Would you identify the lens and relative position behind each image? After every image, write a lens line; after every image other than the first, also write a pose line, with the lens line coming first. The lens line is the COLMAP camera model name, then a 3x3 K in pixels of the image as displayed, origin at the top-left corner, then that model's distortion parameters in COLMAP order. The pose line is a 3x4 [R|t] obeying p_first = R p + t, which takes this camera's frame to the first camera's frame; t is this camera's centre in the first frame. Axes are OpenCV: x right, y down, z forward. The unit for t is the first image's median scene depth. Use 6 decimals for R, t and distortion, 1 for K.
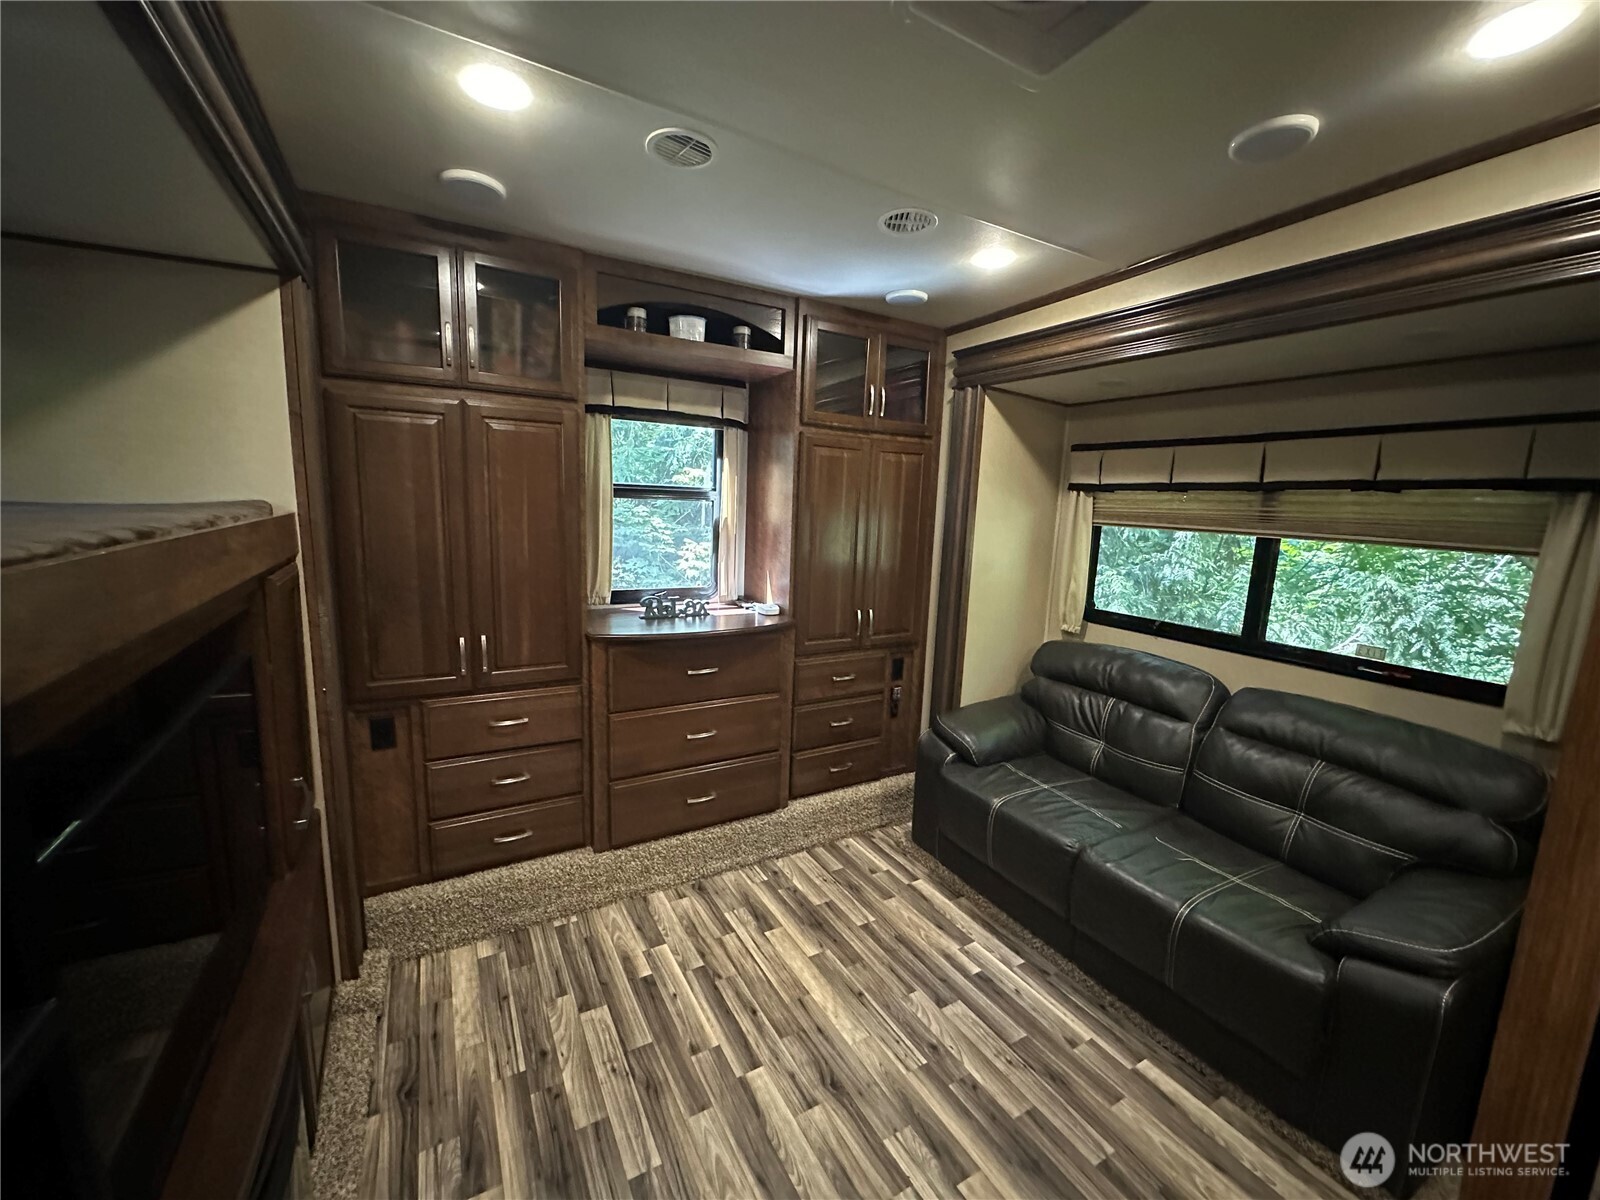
lens RADIAL K [[638.9, 0, 800.0], [0, 638.9, 600.0], [0, 0, 1]] dist [0.000903, 0.000035]
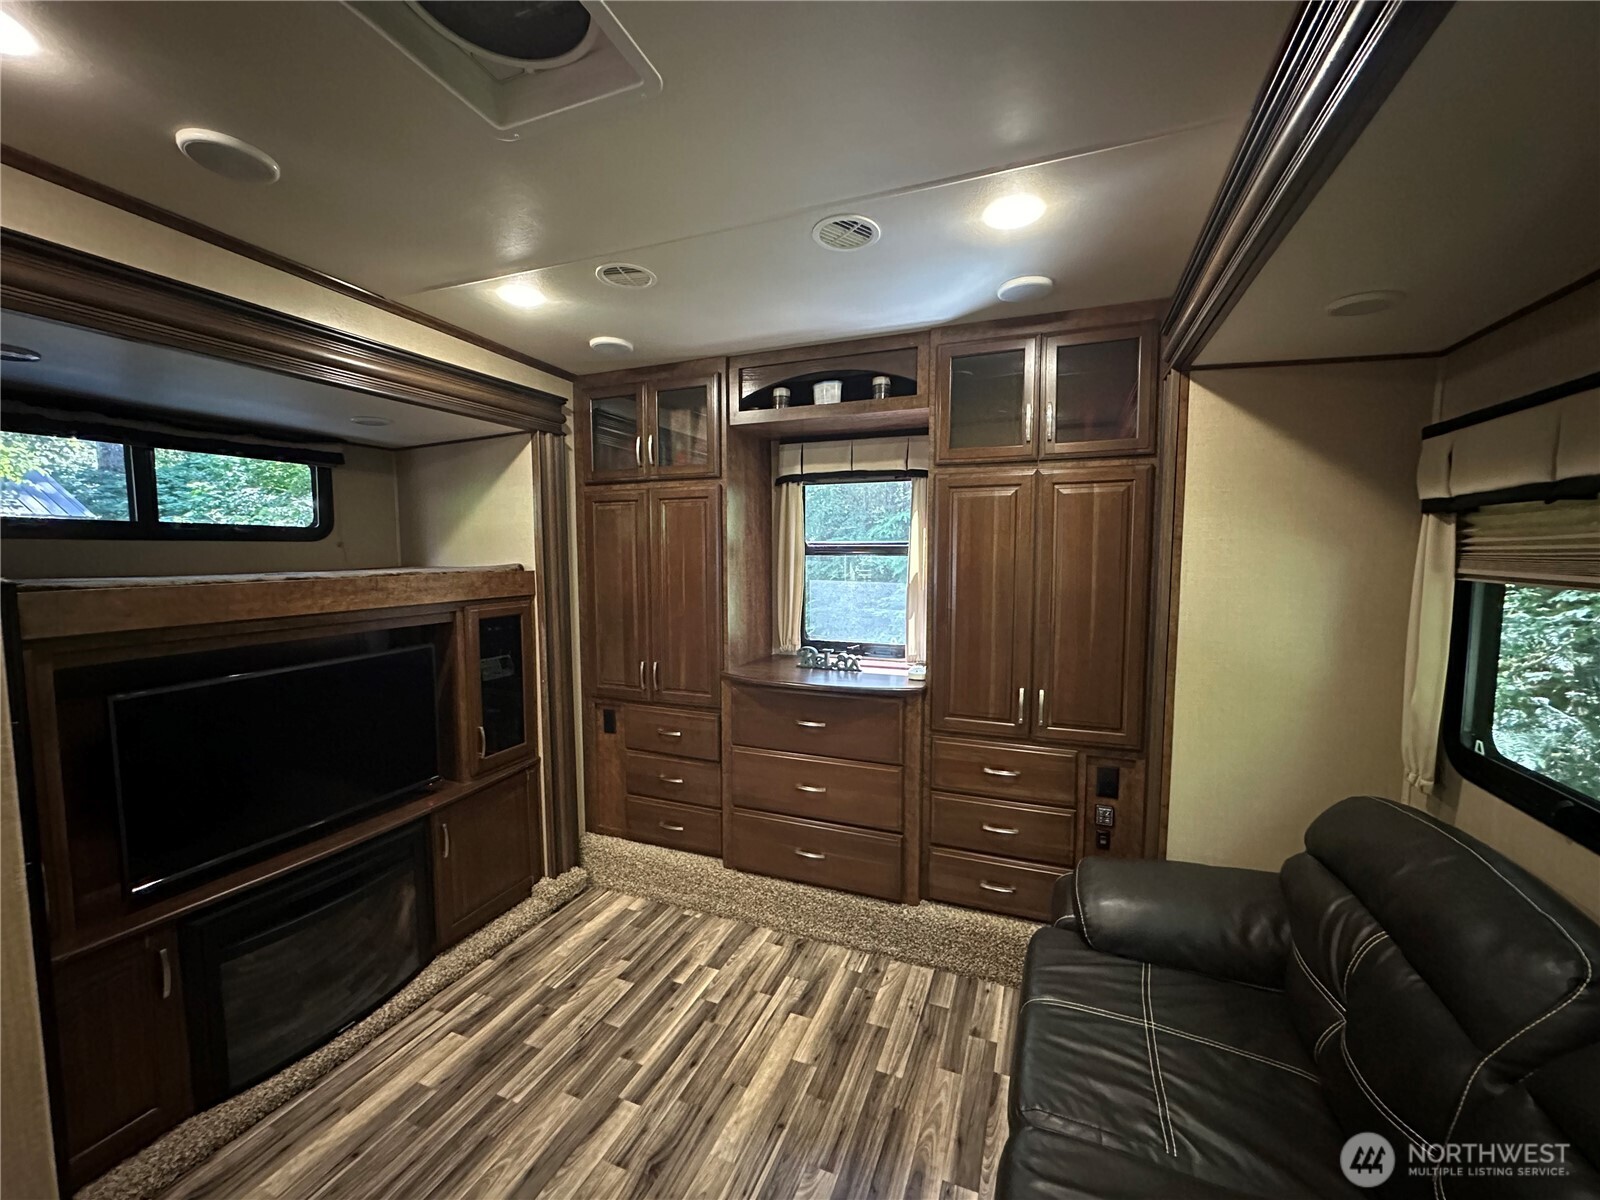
lens RADIAL K [[640.7, 0, 799.6], [0, 640.7, 602.2], [0, 0, 1]] dist [-0.000942, -0.000030]
pose [[0.617501, 0.026762, -0.786114, 0.639691], [-0.097147, 0.994364, -0.042459, -0.035410], [0.780547, 0.102587, 0.616621, 0.354231]]
